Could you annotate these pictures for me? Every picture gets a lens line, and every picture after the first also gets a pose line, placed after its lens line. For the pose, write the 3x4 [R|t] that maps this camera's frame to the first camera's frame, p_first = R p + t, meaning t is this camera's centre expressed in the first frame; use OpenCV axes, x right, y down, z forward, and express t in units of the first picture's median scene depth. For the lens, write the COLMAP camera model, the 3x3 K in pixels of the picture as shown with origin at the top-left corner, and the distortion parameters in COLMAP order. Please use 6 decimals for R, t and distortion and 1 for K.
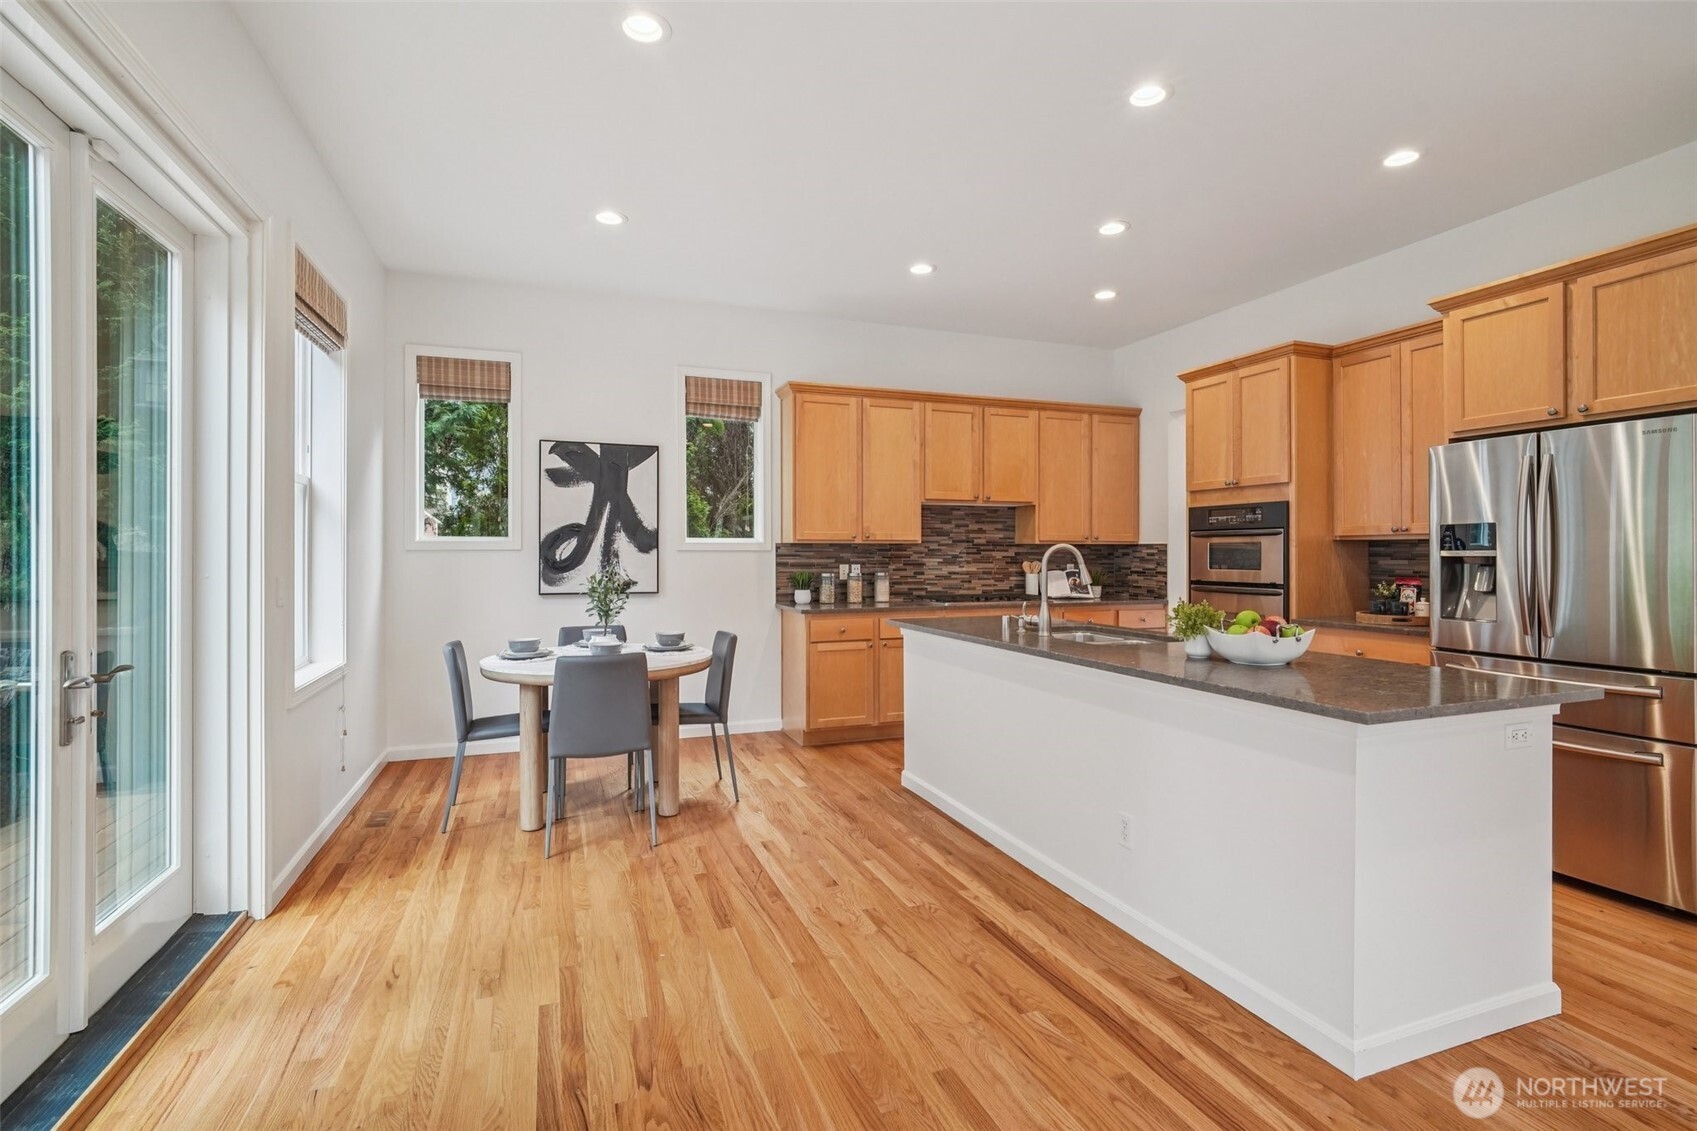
lens RADIAL K [[806.6, 0, 860.7], [0, 806.6, 555.3], [0, 0, 1]] dist [-0.014734, 0.011051]
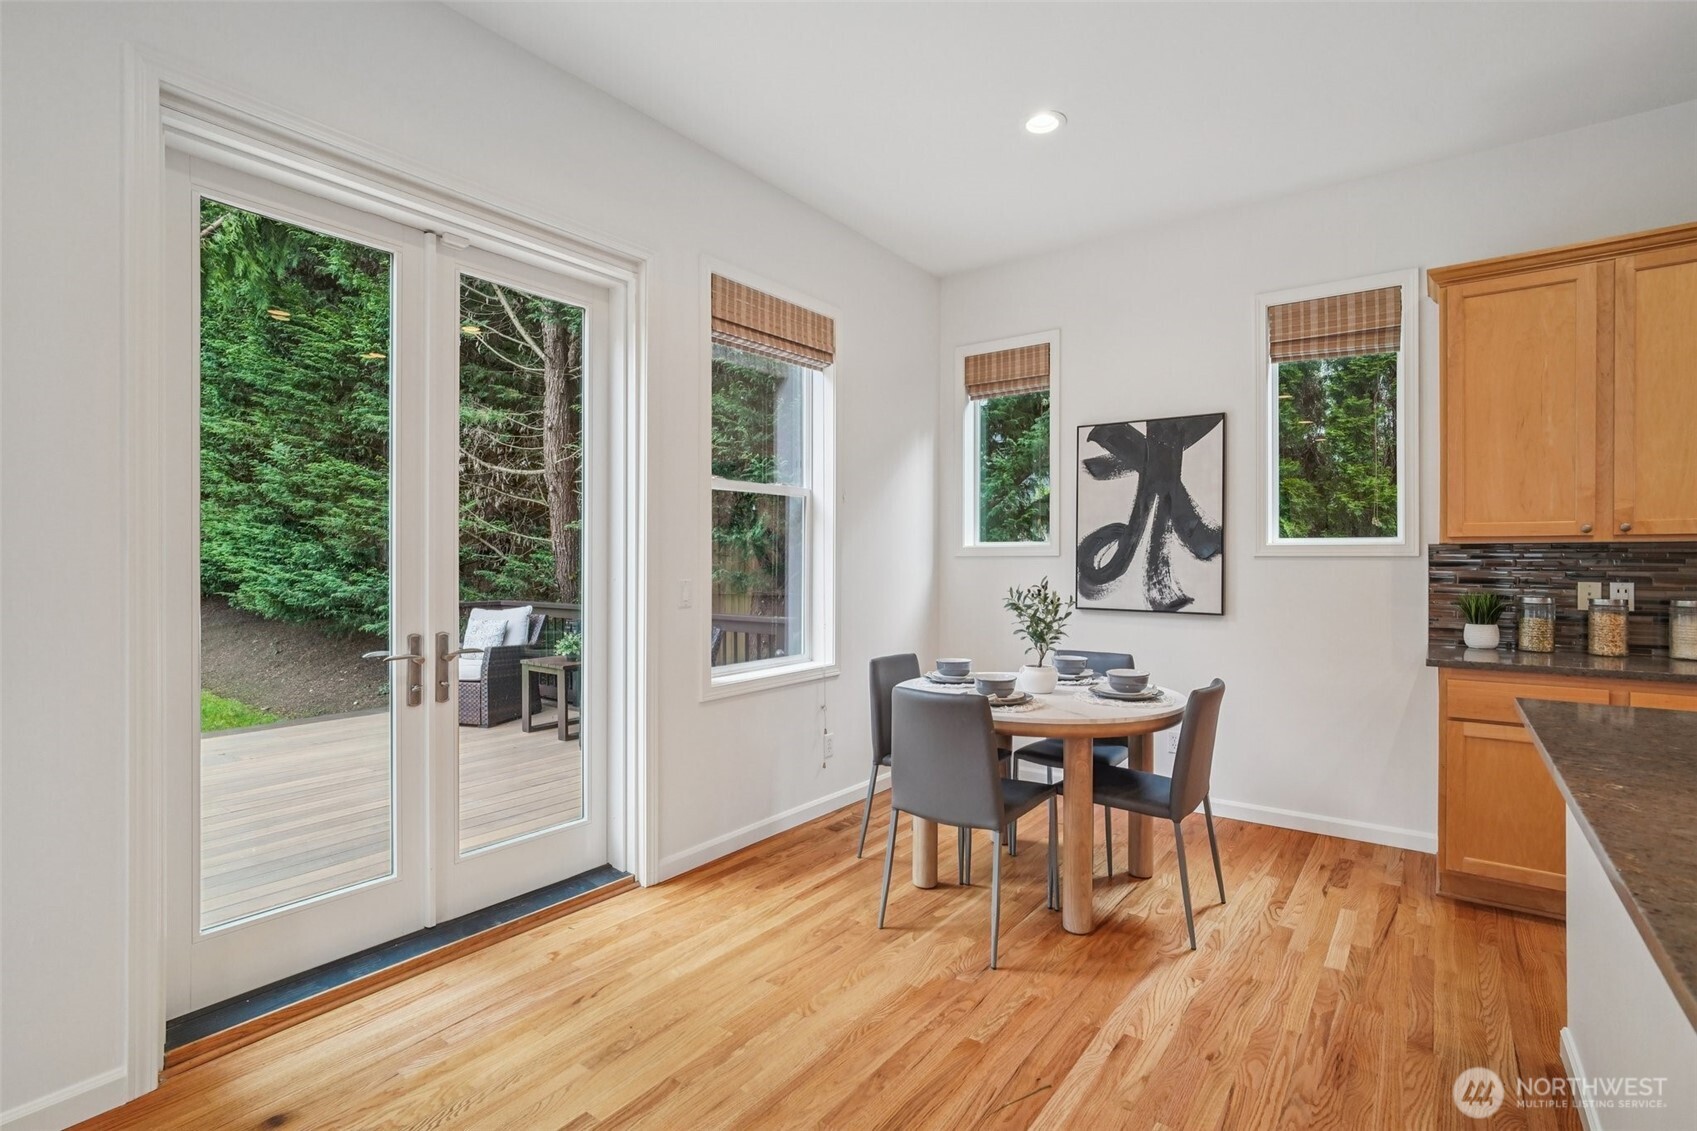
lens RADIAL K [[805.2, 0, 848.5], [0, 805.2, 565.5], [0, 0, 1]] dist [-0.008907, 0.000174]
pose [[0.537089, 0.006998, -0.843497, 0.195094], [-0.003416, 0.999975, 0.006121, -0.001402], [0.843519, -0.000406, 0.537099, 0.356522]]
